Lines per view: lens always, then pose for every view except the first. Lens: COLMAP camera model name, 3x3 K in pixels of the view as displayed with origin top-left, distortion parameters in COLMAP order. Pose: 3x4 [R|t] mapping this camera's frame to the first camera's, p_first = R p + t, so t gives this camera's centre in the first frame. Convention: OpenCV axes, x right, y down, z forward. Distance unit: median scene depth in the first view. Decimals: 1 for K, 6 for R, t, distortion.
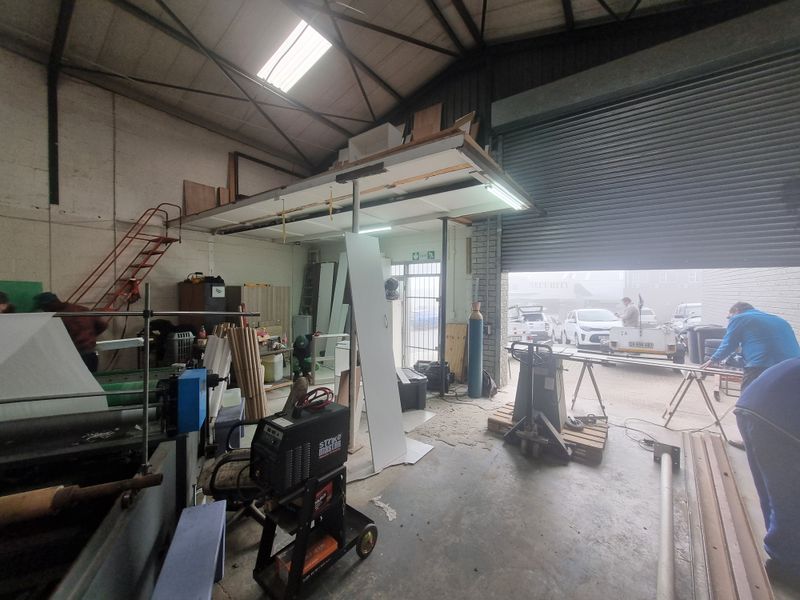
lens RADIAL K [[313.0, 0, 397.0], [0, 313.0, 296.8], [0, 0, 1]] dist [0.000632, 0.000267]
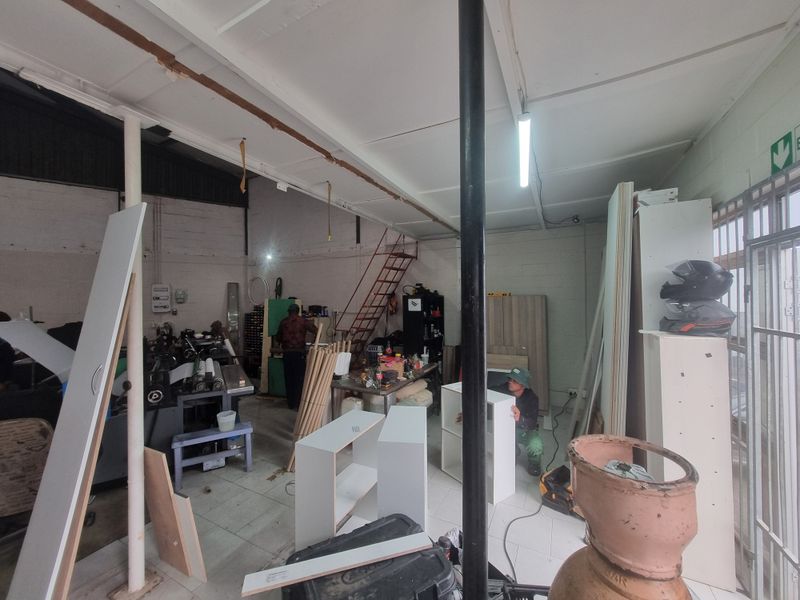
lens RADIAL K [[313.2, 0, 400.3], [0, 313.2, 296.3], [0, 0, 1]] dist [-0.000634, -0.000343]
pose [[0.161969, -0.015454, -0.986675, 0.280533], [-0.003305, 0.999863, -0.016203, -0.024869], [0.986790, 0.005885, 0.161895, 0.801923]]
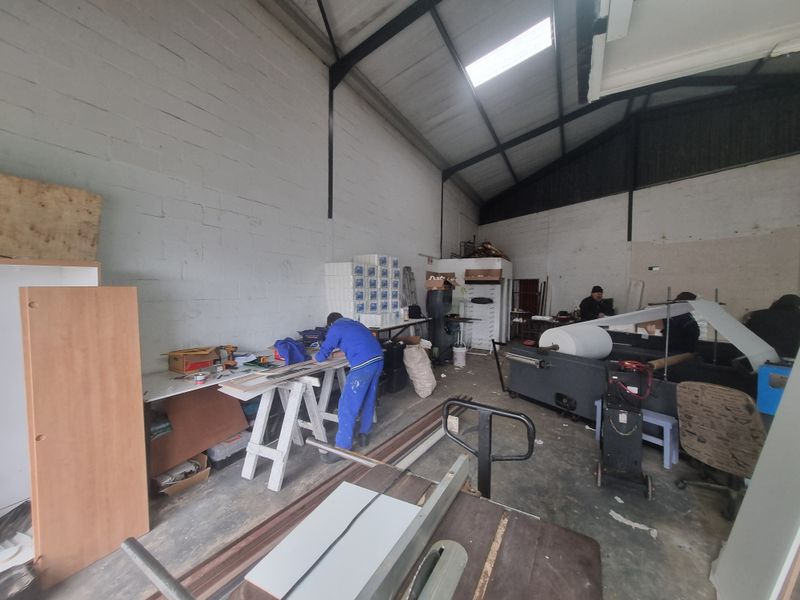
lens RADIAL K [[313.0, 0, 397.0], [0, 313.0, 296.8], [0, 0, 1]] dist [0.000632, 0.000267]
pose [[-0.991956, -0.013382, -0.125872, 0.320847], [-0.019418, 0.998713, 0.046851, -0.013590], [0.125084, 0.048918, -0.990940, 0.764278]]
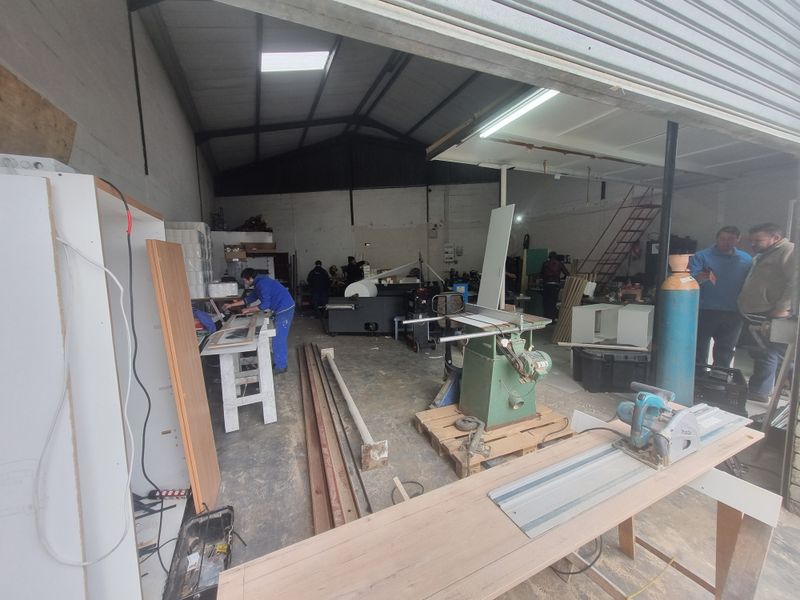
lens RADIAL K [[313.0, 0, 397.0], [0, 313.0, 296.8], [0, 0, 1]] dist [0.000632, 0.000267]
pose [[-0.493980, 0.102602, -0.863399, 0.761599], [0.010413, 0.993640, 0.112122, 0.017609], [0.869411, 0.046395, -0.491906, 0.746947]]
